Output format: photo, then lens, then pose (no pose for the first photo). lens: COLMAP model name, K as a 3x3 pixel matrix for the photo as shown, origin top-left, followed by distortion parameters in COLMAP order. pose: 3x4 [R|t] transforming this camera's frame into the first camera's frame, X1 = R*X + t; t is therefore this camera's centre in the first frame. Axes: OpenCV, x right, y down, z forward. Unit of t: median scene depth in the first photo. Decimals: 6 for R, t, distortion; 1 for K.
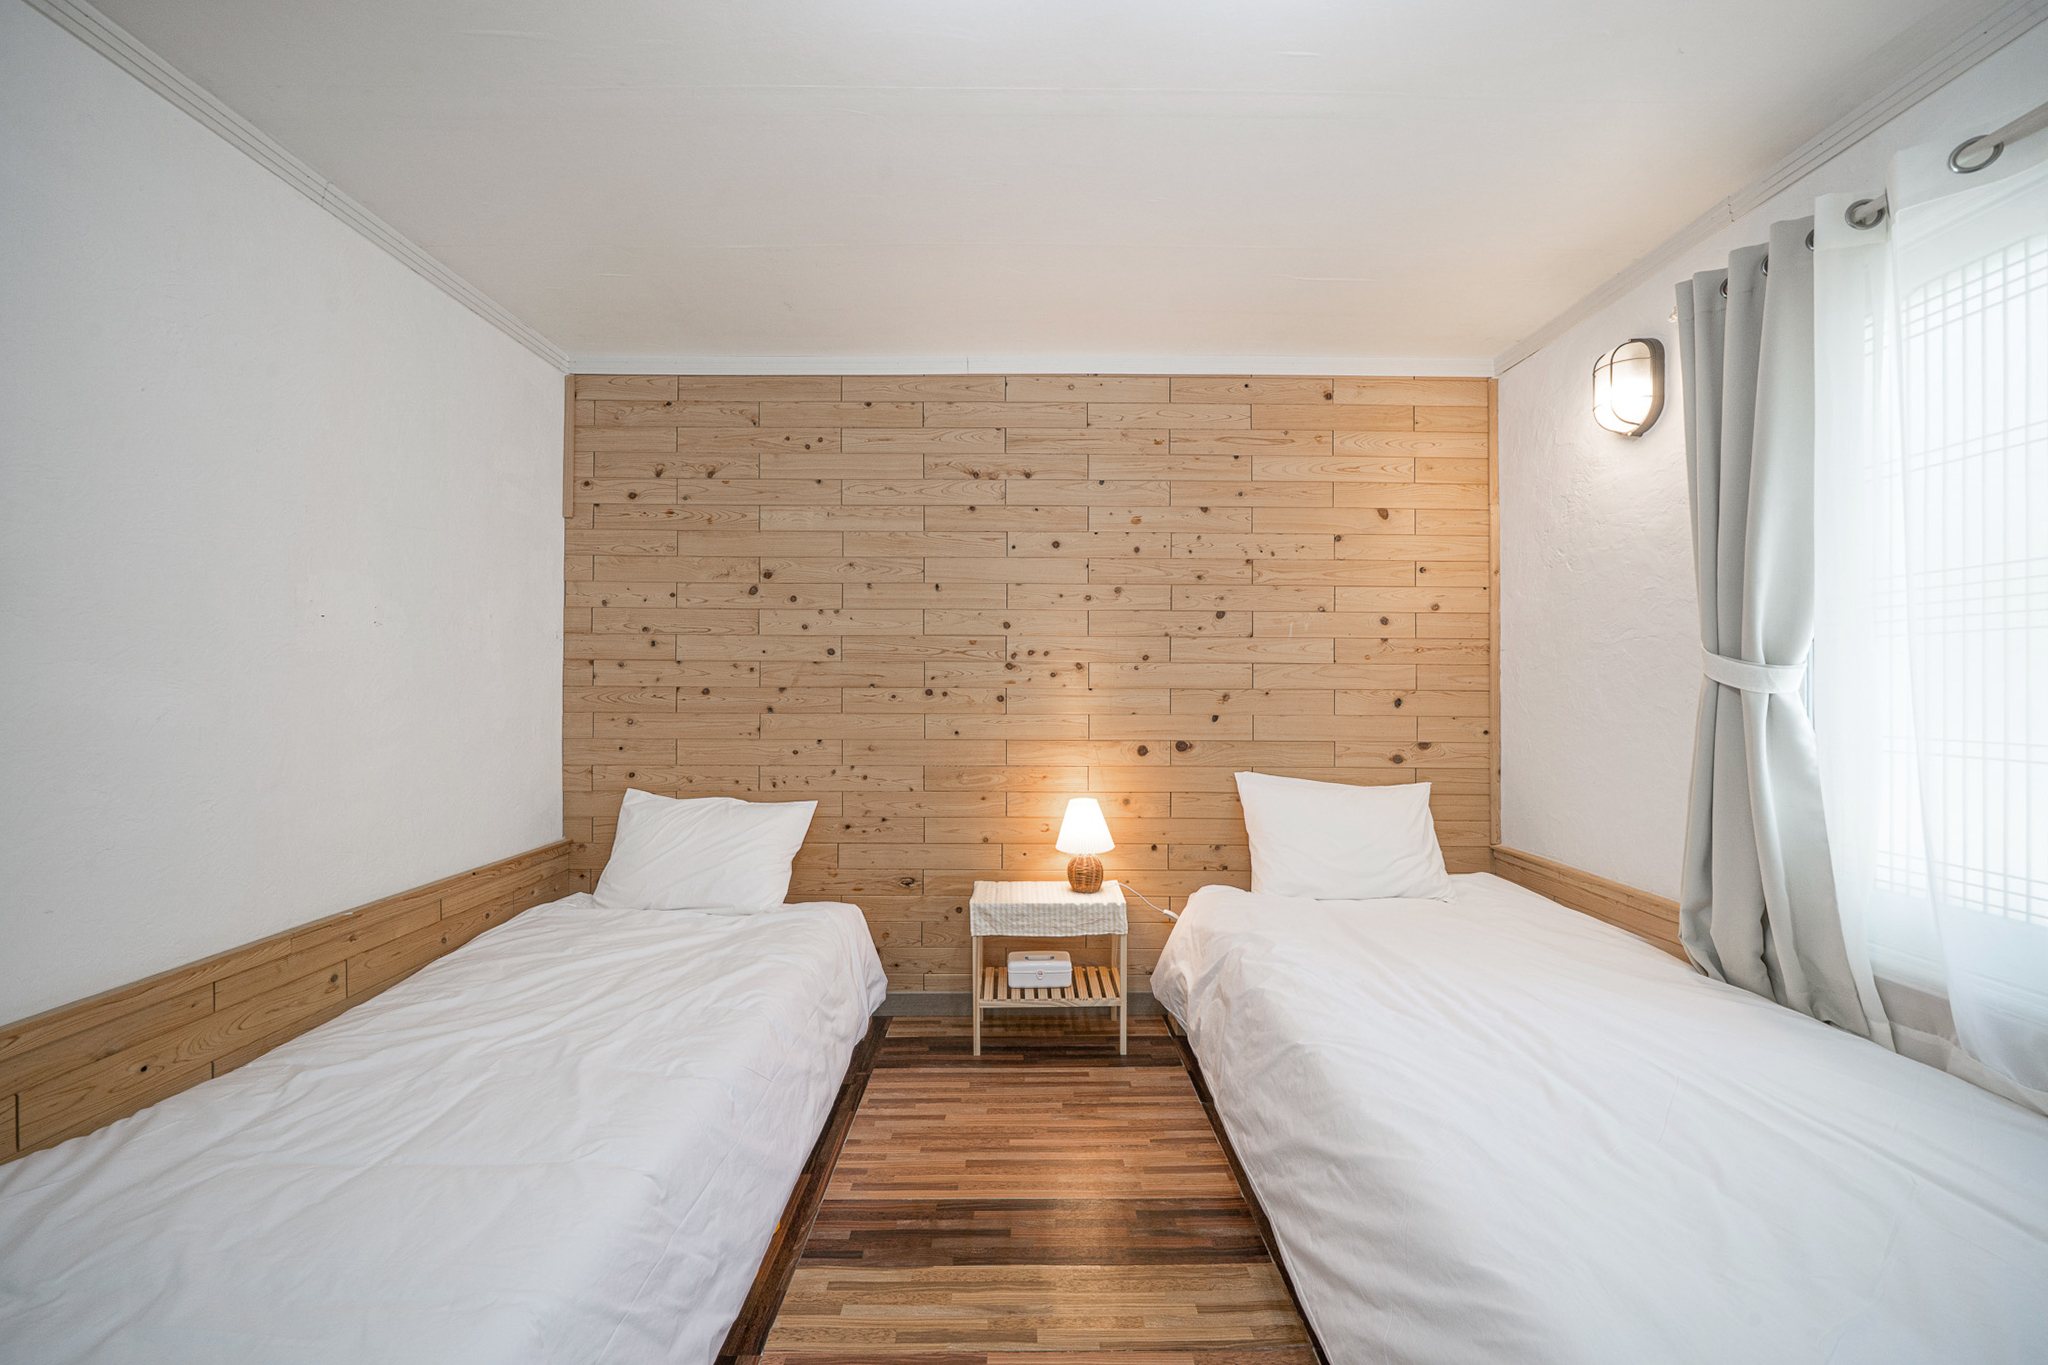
lens RADIAL K [[741.9, 0, 1029.3], [0, 741.9, 682.3], [0, 0, 1]] dist [-0.002980, 0.000009]
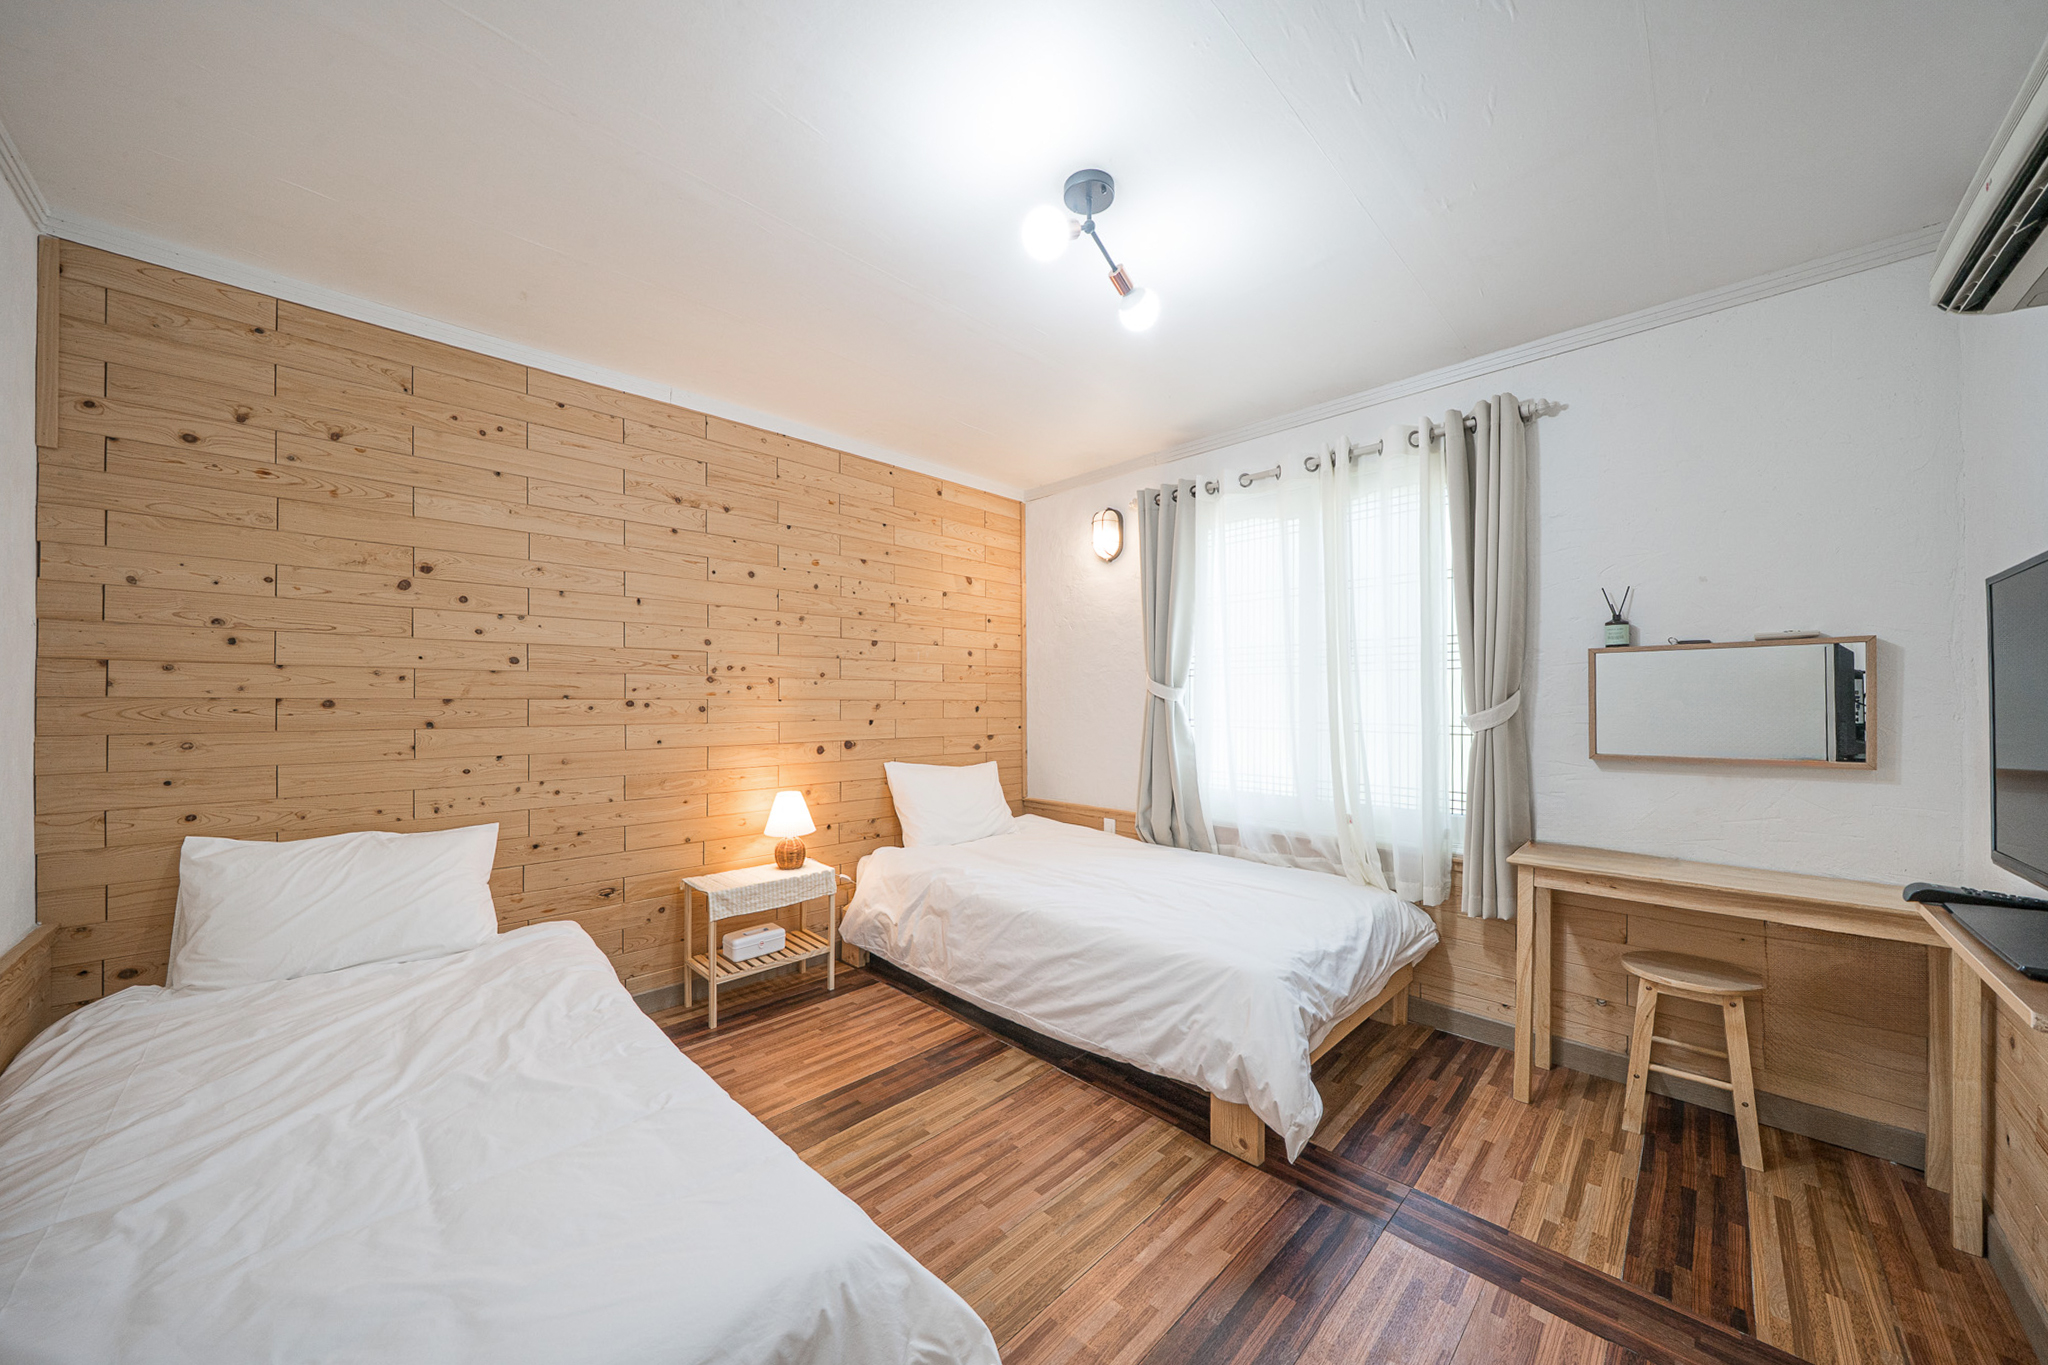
lens RADIAL K [[700.6, 0, 1030.5], [0, 700.6, 694.0], [0, 0, 1]] dist [-0.001963, -0.000135]
pose [[0.712358, 0.003923, 0.701806, -0.425905], [-0.003050, 0.999992, -0.002495, 0.000791], [-0.701810, -0.000363, 0.712364, -0.078279]]
